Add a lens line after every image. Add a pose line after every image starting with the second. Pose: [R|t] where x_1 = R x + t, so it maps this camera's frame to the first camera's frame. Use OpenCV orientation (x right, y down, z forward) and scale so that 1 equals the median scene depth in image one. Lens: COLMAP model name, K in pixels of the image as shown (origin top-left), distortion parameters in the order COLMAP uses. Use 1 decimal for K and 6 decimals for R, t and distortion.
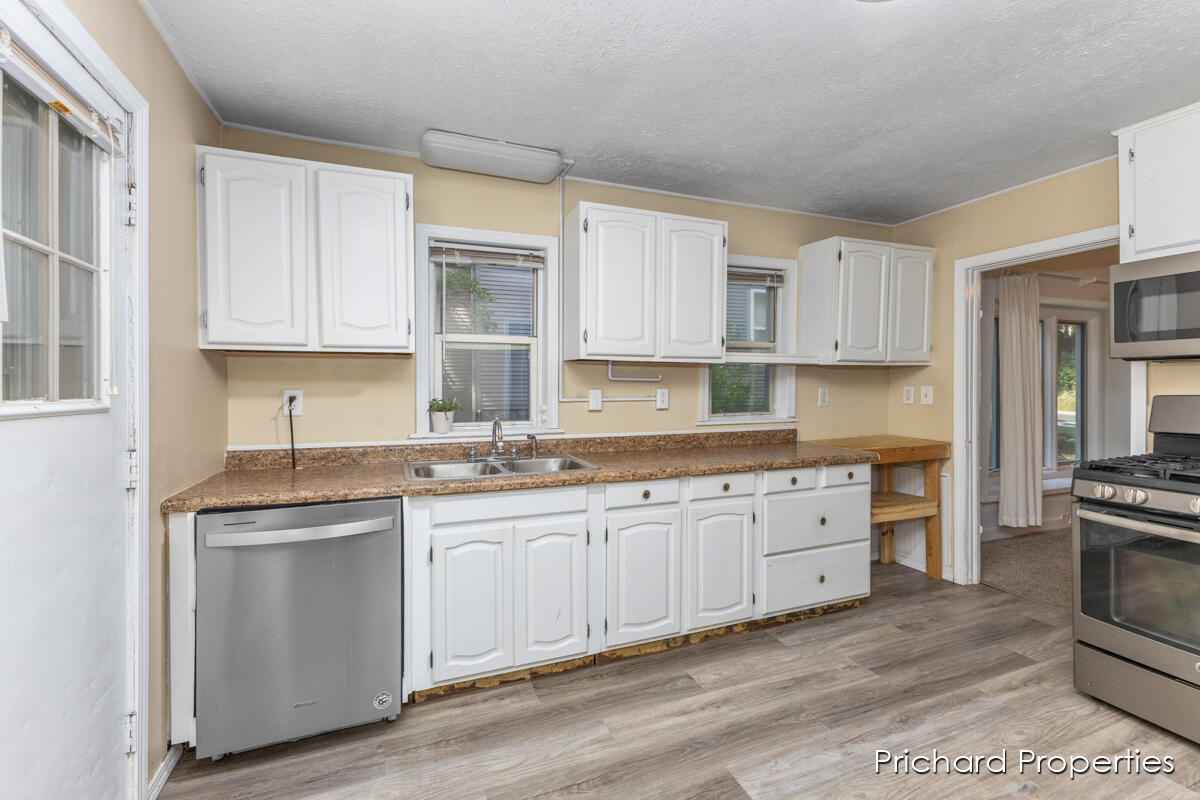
lens RADIAL K [[518.0, 0, 587.1], [0, 518.0, 386.1], [0, 0, 1]] dist [0.008971, 0.000279]
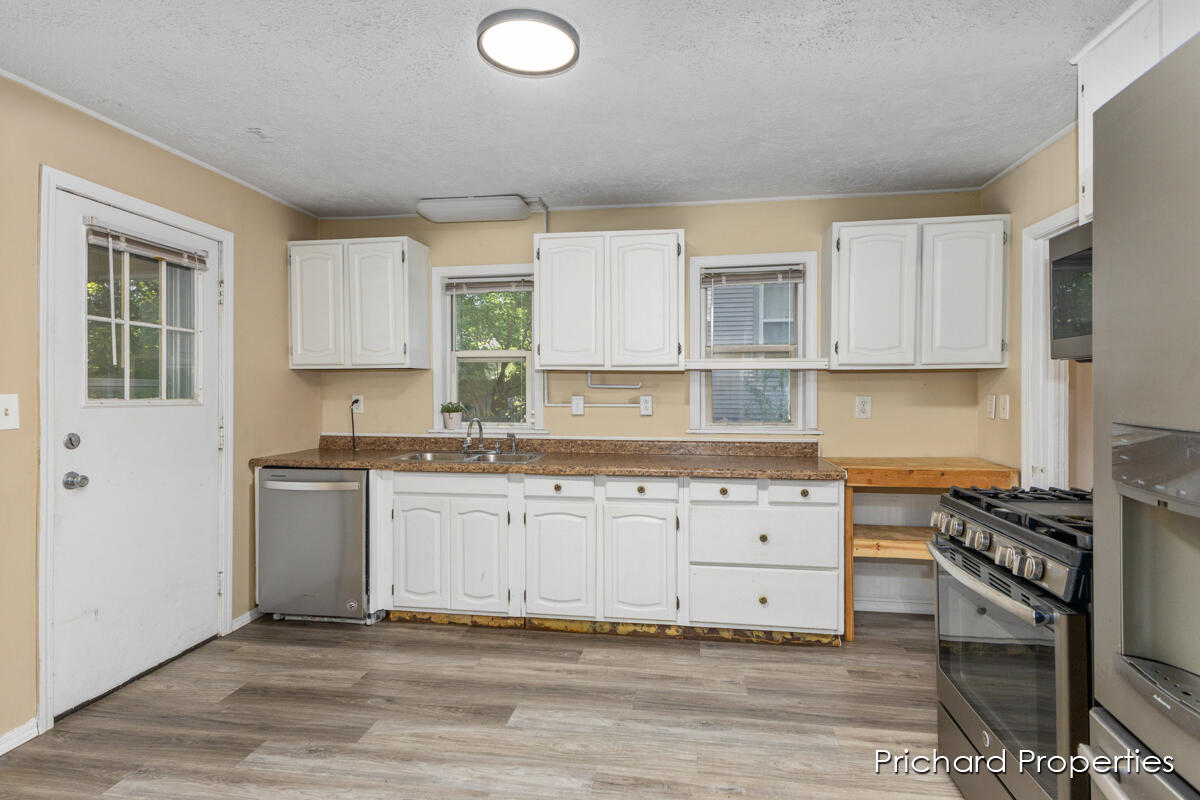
lens RADIAL K [[610.2, 0, 601.4], [0, 610.2, 391.1], [0, 0, 1]] dist [0.020727, -0.000918]
pose [[0.862570, 0.002894, -0.505929, 0.857732], [-0.003131, 0.999995, 0.000382, -0.005797], [0.505928, 0.001254, 0.862575, -0.113746]]
